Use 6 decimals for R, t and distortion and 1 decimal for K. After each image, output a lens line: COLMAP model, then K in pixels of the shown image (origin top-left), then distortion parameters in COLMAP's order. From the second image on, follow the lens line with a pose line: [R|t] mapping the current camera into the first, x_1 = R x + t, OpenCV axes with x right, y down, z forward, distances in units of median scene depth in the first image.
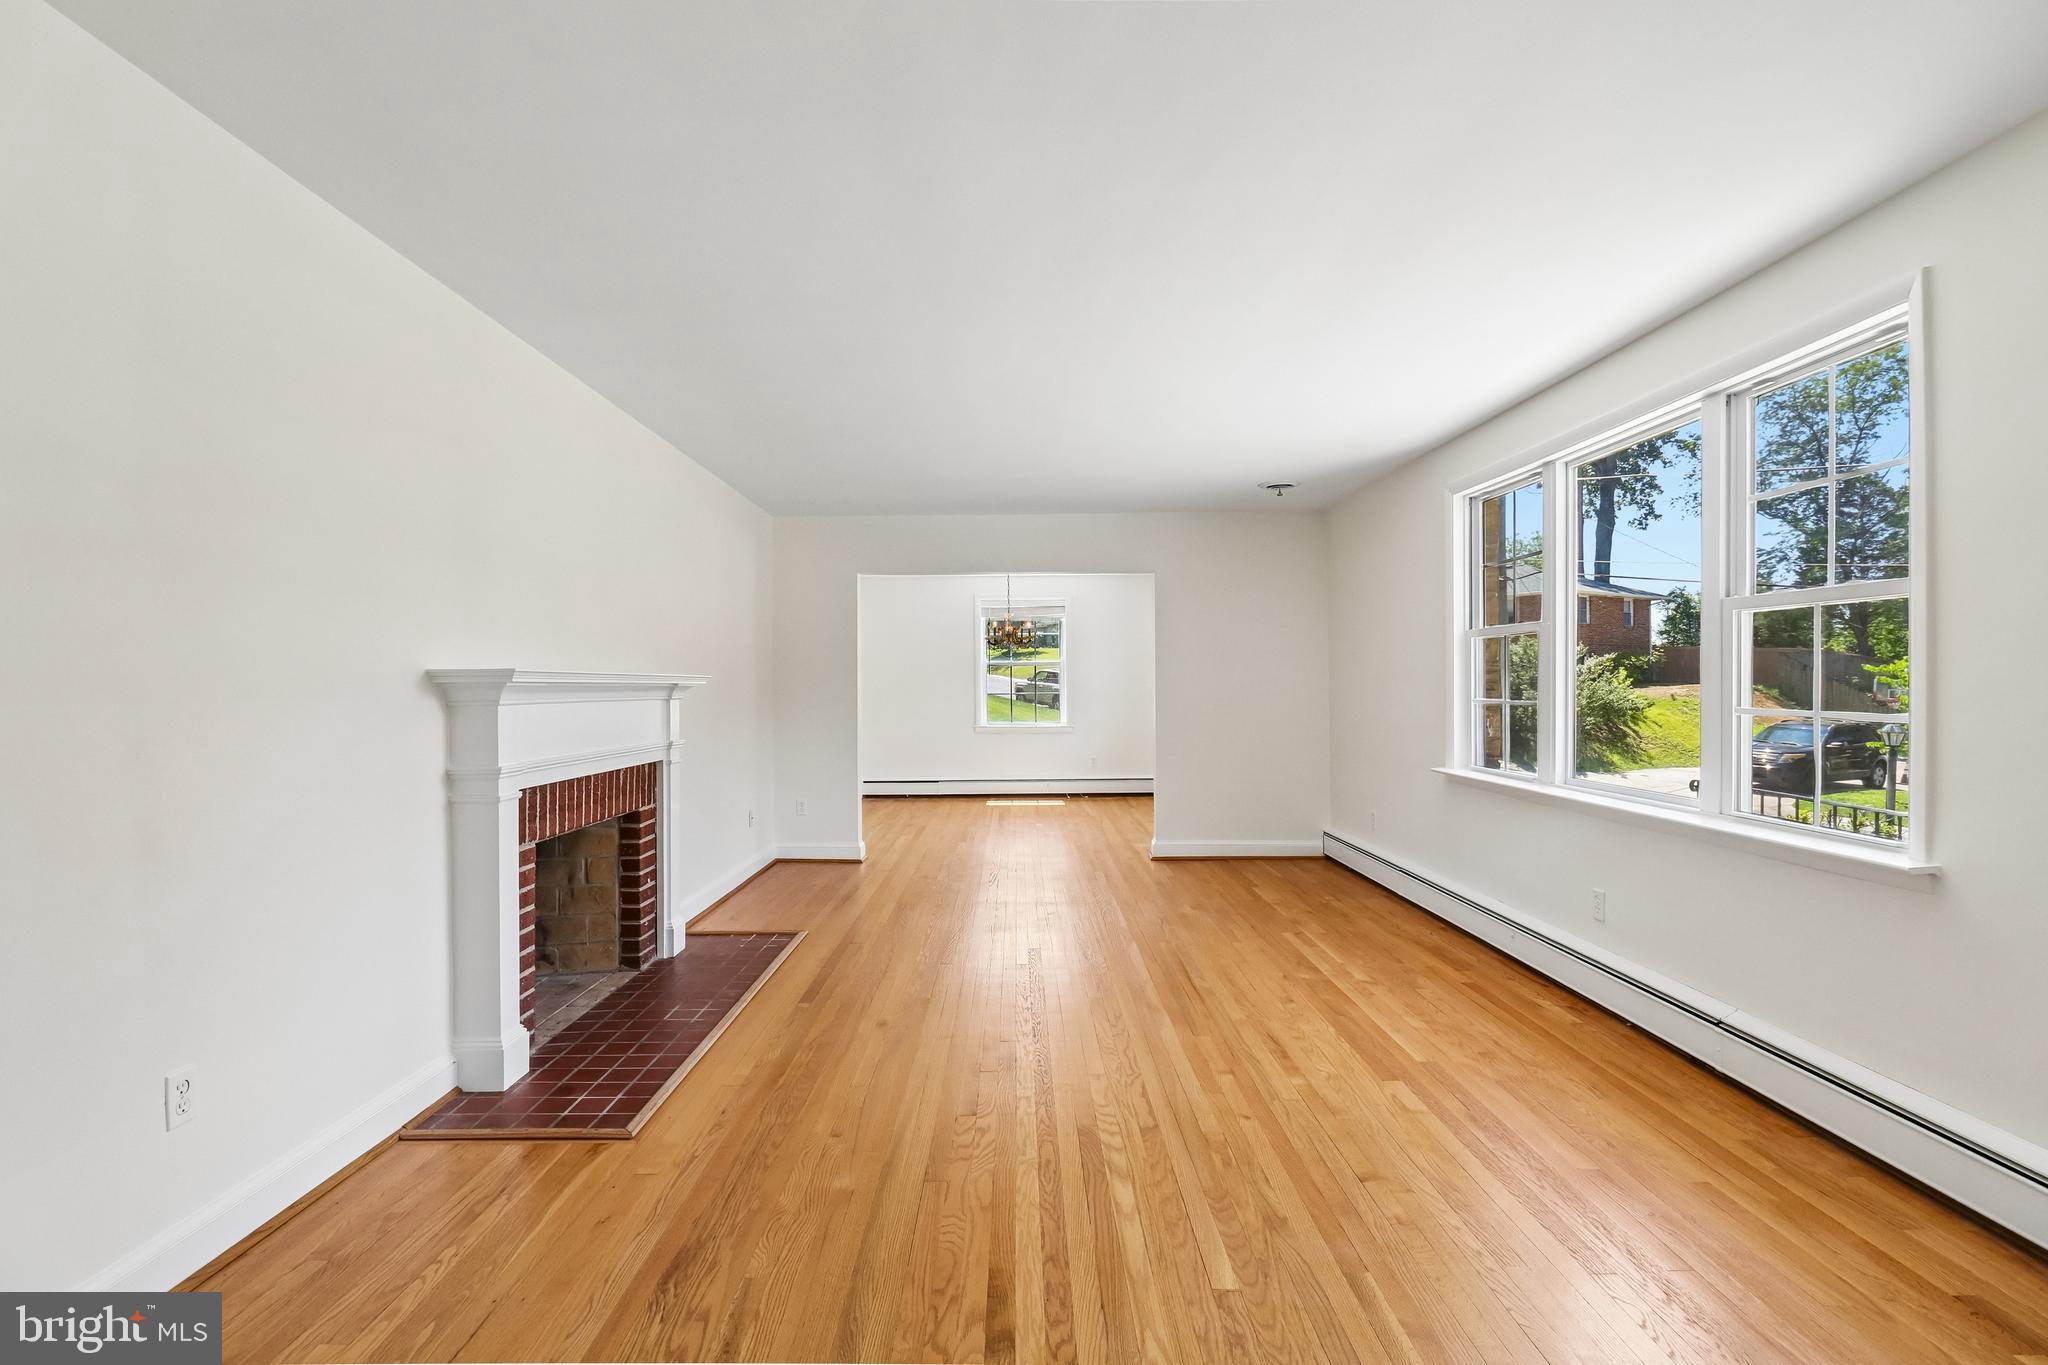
lens RADIAL K [[940.3, 0, 1012.8], [0, 940.3, 683.1], [0, 0, 1]] dist [0.019670, -0.014790]
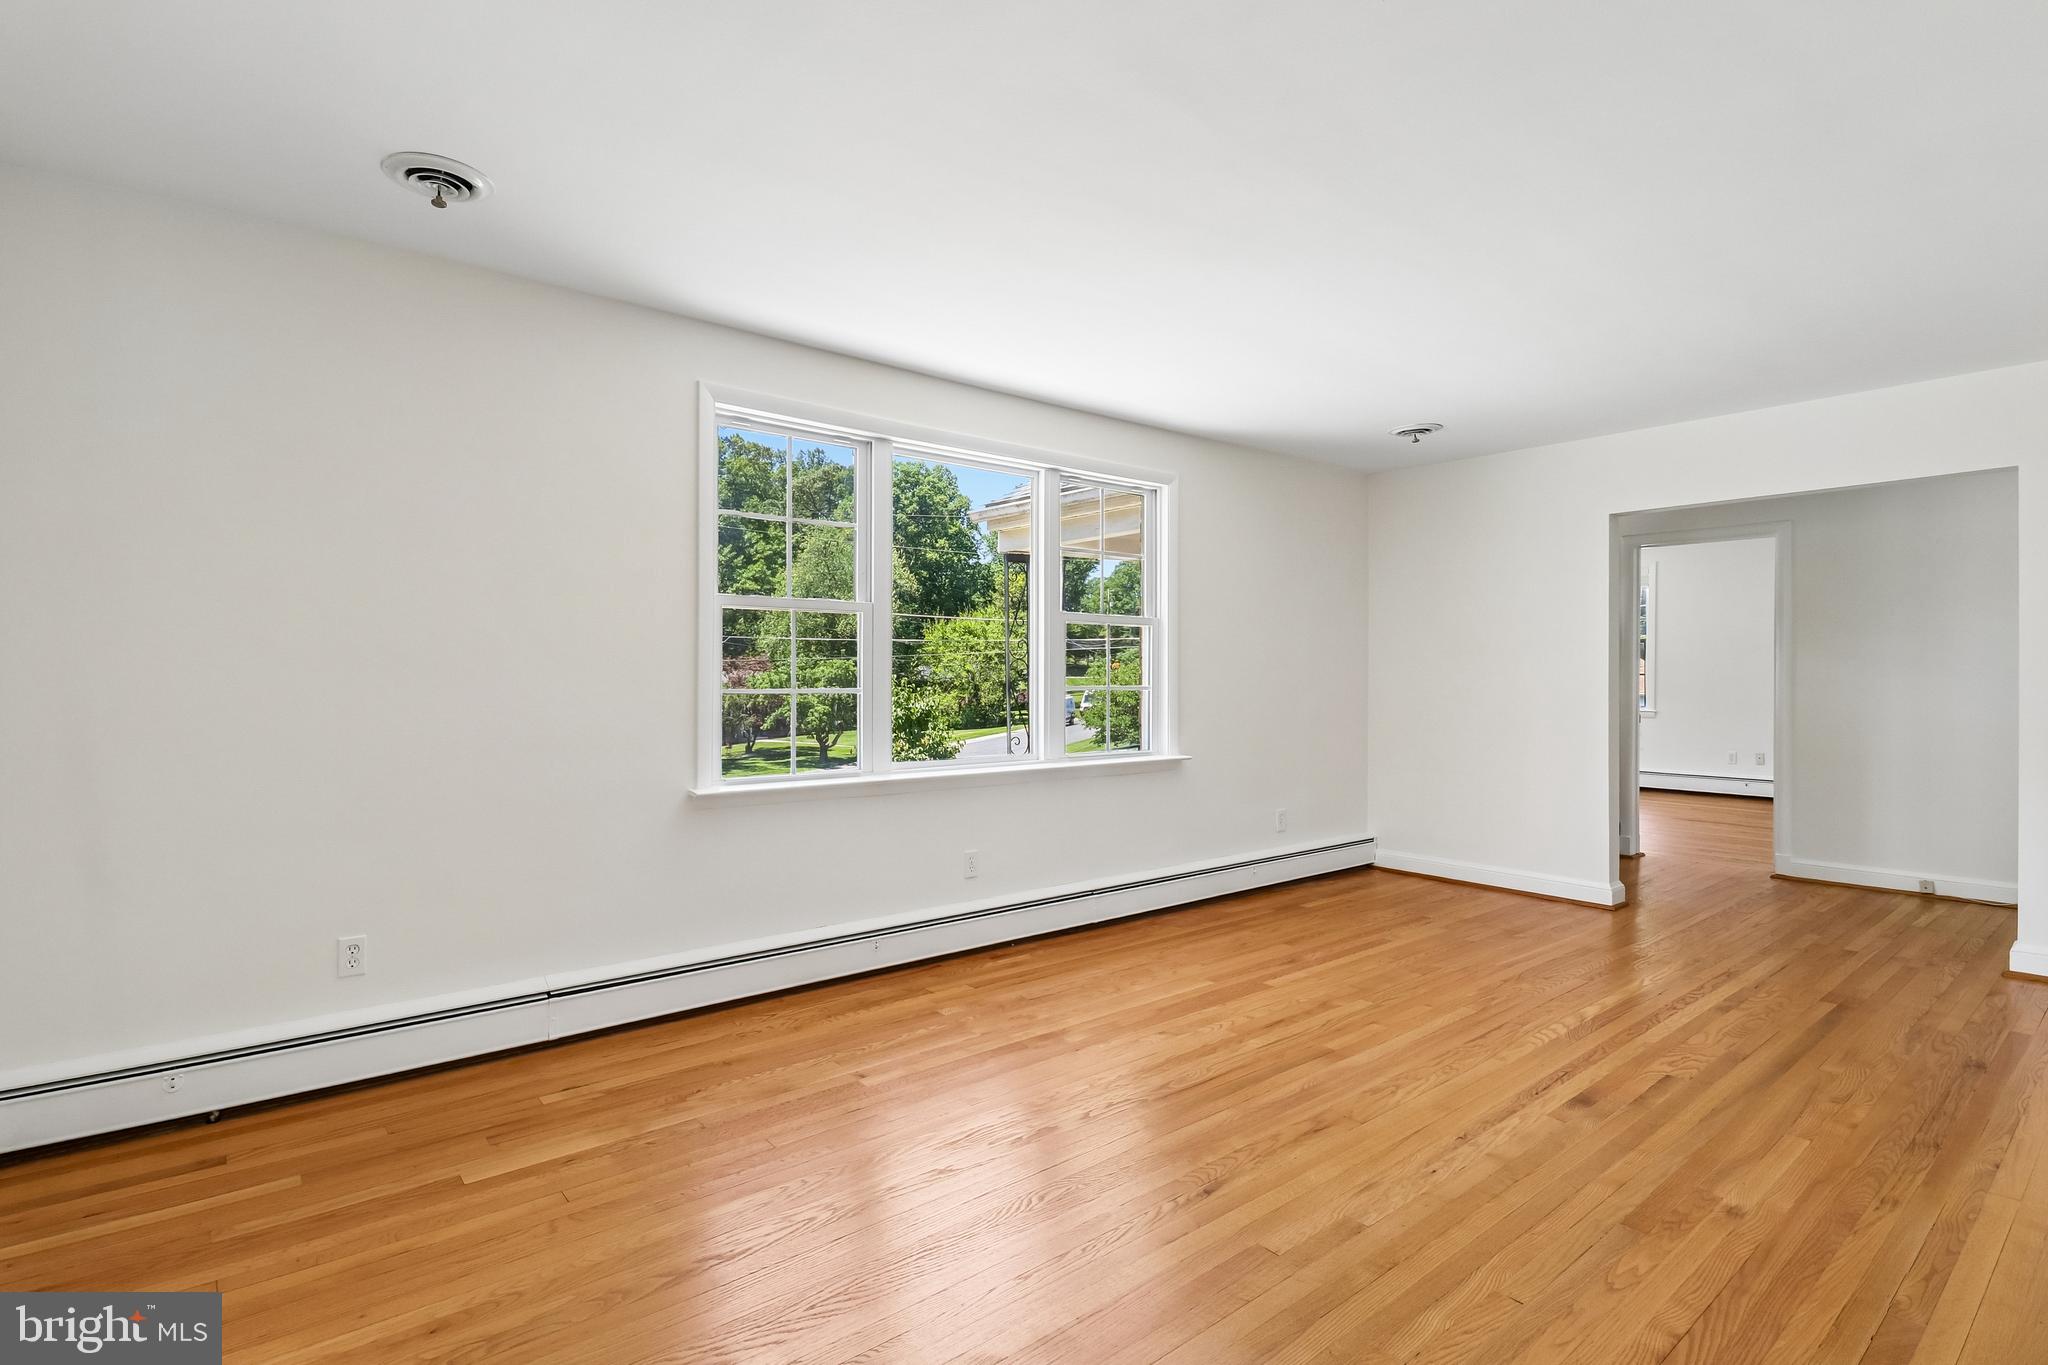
lens RADIAL K [[981.4, 0, 998.4], [0, 981.4, 680.5], [0, 0, 1]] dist [0.010337, -0.017130]
pose [[-0.623505, -0.002002, 0.781817, -0.340785], [-0.000320, 0.999997, 0.002305, 0.010307], [-0.781819, 0.001187, -0.623504, 1.796275]]
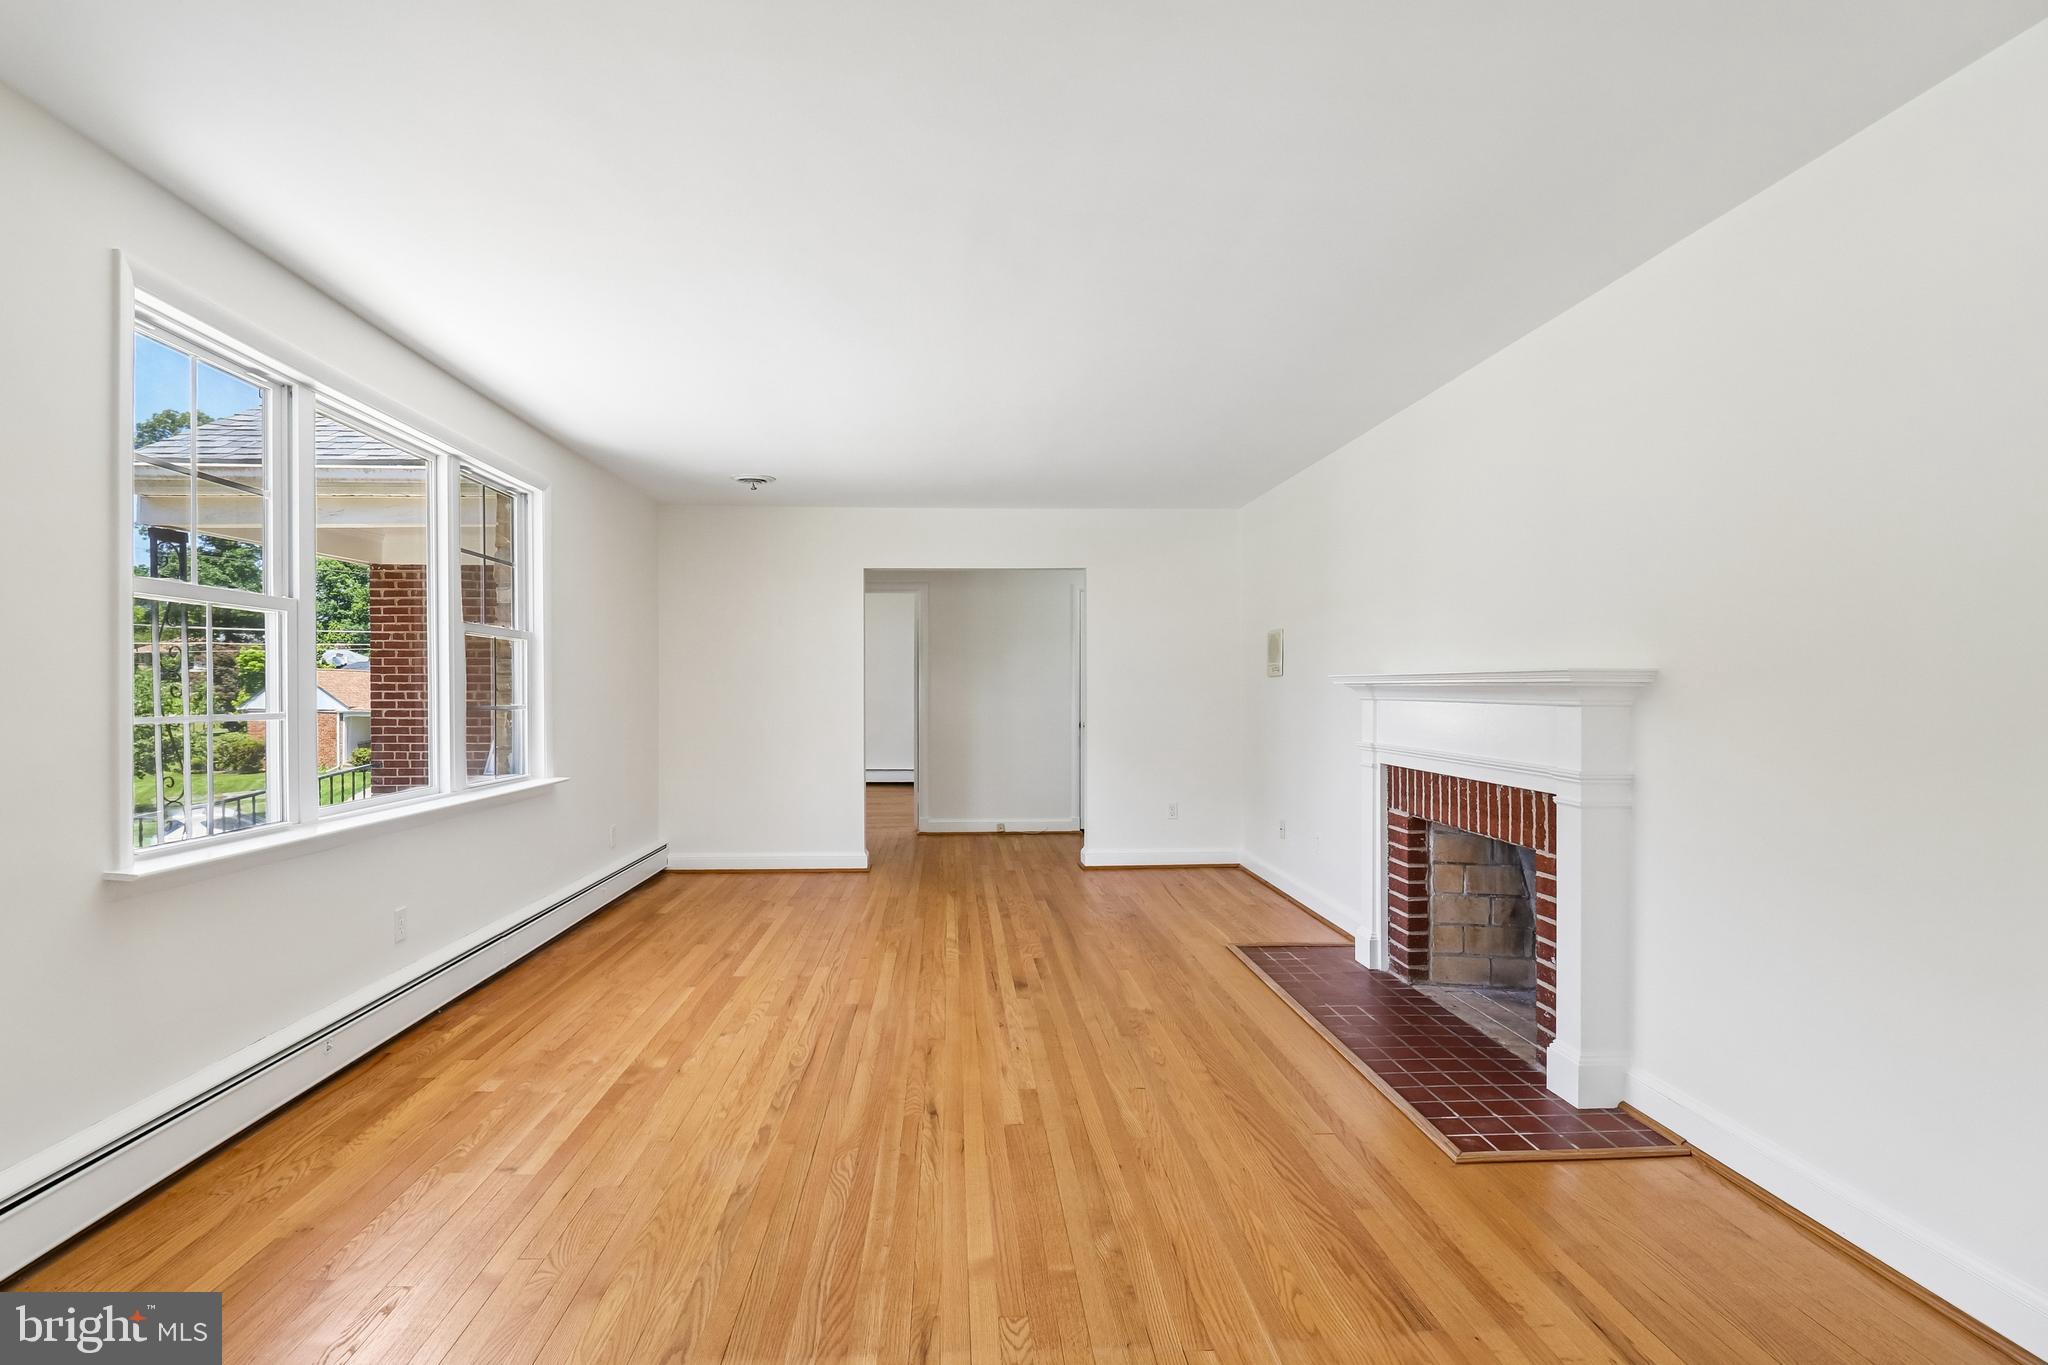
lens RADIAL K [[987.7, 0, 992.9], [0, 987.7, 690.4], [0, 0, 1]] dist [0.001614, -0.016420]
pose [[-0.998840, 0.004507, -0.047936, 0.084465], [0.004565, 0.999989, -0.001097, 0.006864], [0.047931, -0.001315, -0.998850, 2.099456]]
